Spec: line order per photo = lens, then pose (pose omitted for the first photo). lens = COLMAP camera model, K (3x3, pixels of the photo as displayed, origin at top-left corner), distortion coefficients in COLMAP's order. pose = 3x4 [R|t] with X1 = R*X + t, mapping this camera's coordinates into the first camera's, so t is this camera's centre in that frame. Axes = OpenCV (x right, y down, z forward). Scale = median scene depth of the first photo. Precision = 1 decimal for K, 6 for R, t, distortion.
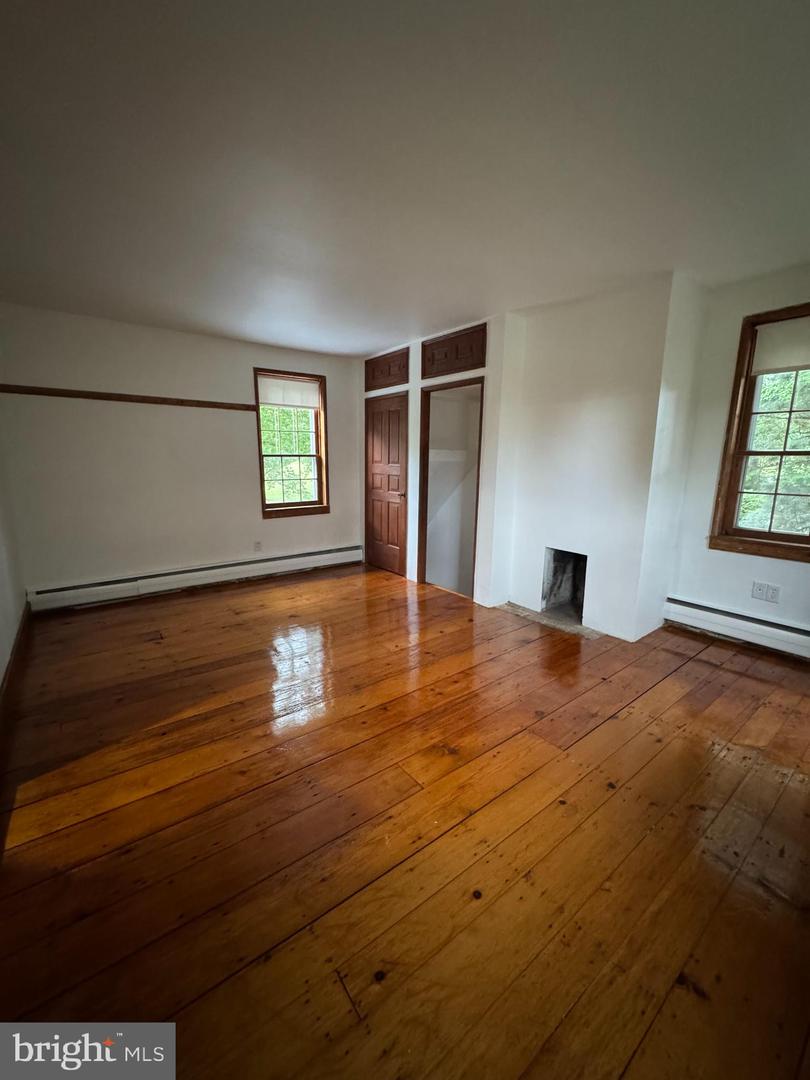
lens RADIAL K [[431.2, 0, 407.5], [0, 431.2, 541.8], [0, 0, 1]] dist [-0.002430, 0.000151]
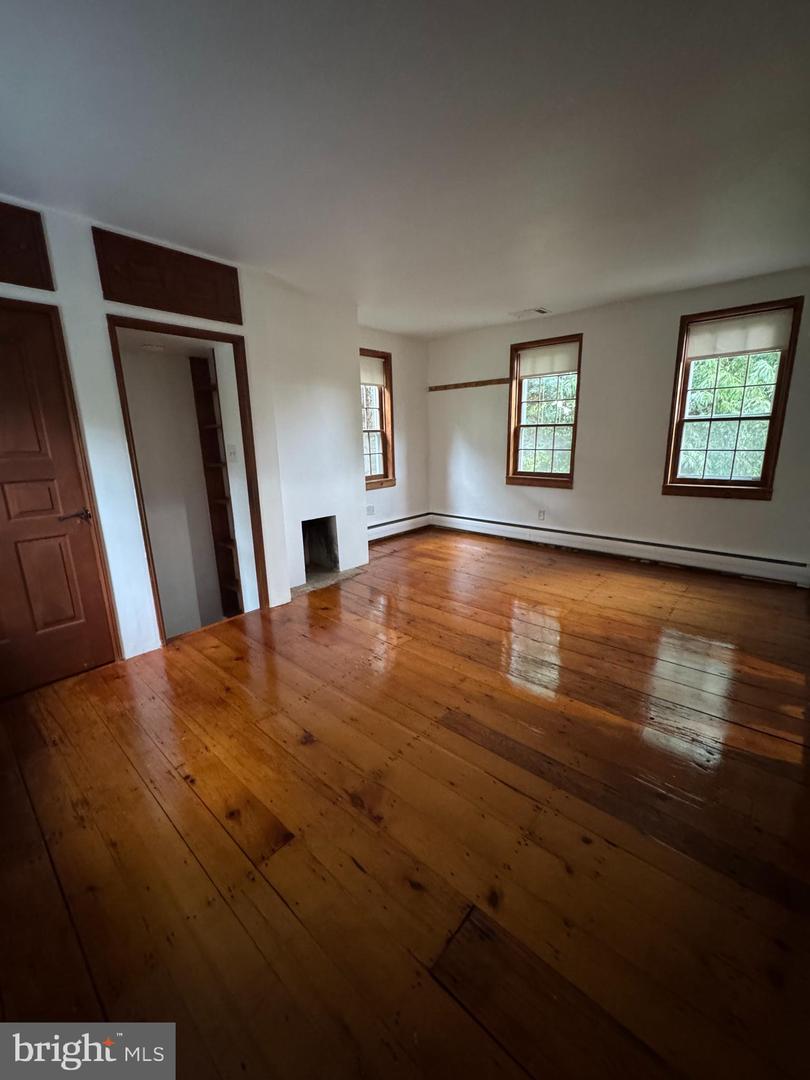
lens RADIAL K [[431.2, 0, 407.5], [0, 431.2, 541.8], [0, 0, 1]] dist [-0.002430, 0.000151]
pose [[-0.195197, -0.237775, 0.951505, -0.776228], [0.207208, 0.938269, 0.276975, -0.186802], [-0.958626, 0.251224, -0.133879, 0.939178]]
